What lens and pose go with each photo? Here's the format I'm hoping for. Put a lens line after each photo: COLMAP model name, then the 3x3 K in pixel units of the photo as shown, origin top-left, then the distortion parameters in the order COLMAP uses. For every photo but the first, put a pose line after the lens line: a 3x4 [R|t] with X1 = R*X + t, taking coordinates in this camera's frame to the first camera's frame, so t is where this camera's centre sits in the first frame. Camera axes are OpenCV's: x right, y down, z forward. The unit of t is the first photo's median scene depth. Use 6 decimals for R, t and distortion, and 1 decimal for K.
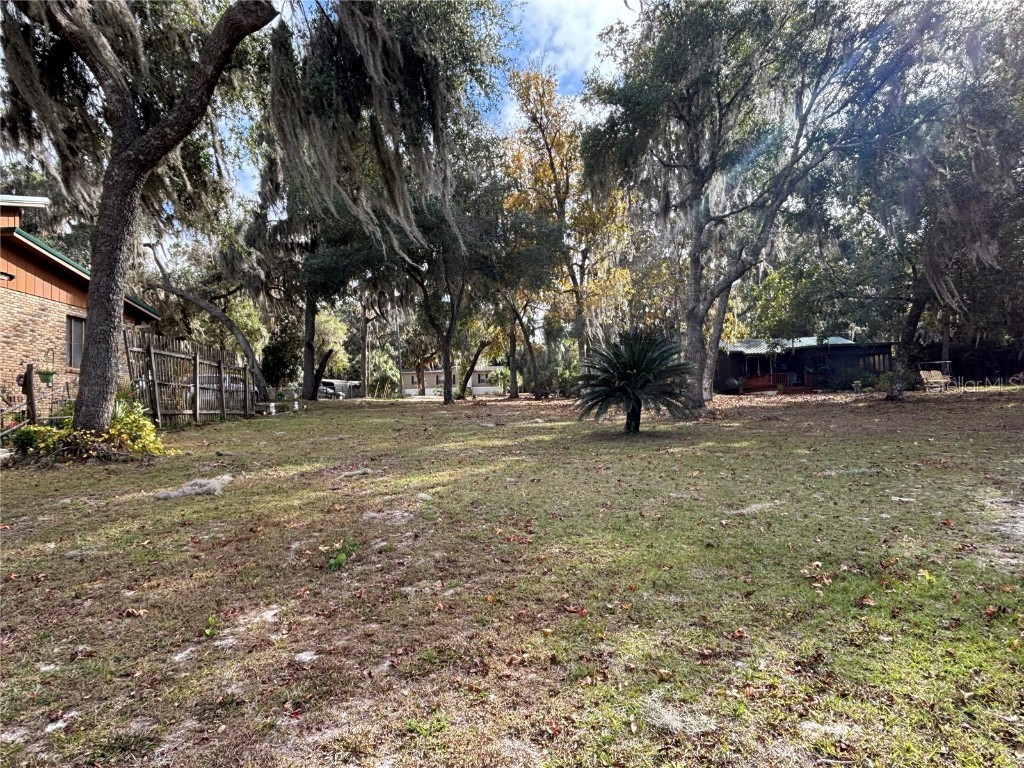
lens RADIAL K [[626.7, 0, 513.5], [0, 626.7, 385.1], [0, 0, 1]] dist [0.002830, 0.000059]
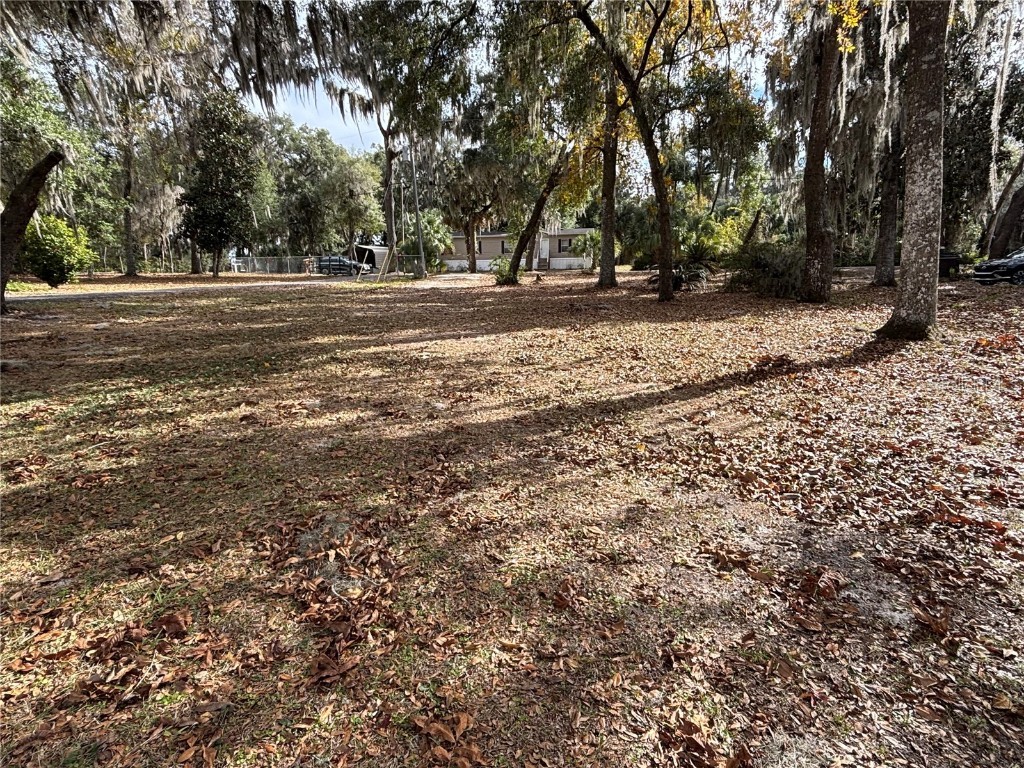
lens RADIAL K [[580.6, 0, 511.4], [0, 580.6, 385.9], [0, 0, 1]] dist [0.037822, -0.004132]
pose [[0.987247, 0.040053, -0.154074, 0.000623], [-0.004582, 0.974580, 0.223992, -0.004083], [0.159129, -0.220429, 0.962335, 0.406029]]
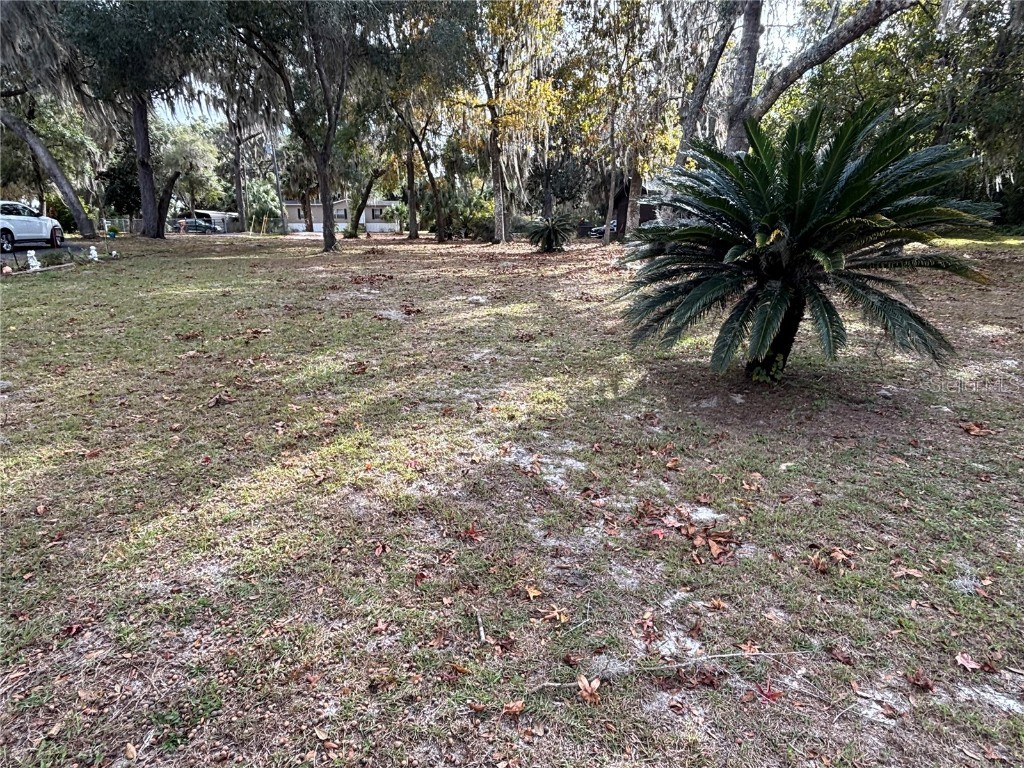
lens RADIAL K [[566.7, 0, 518.3], [0, 566.7, 386.9], [0, 0, 1]] dist [-0.007558, -0.000514]
pose [[0.982564, -0.026402, 0.184042, -0.005232], [-0.026129, 0.960433, 0.277282, -0.003162], [-0.184081, -0.277256, 0.942997, 0.110463]]
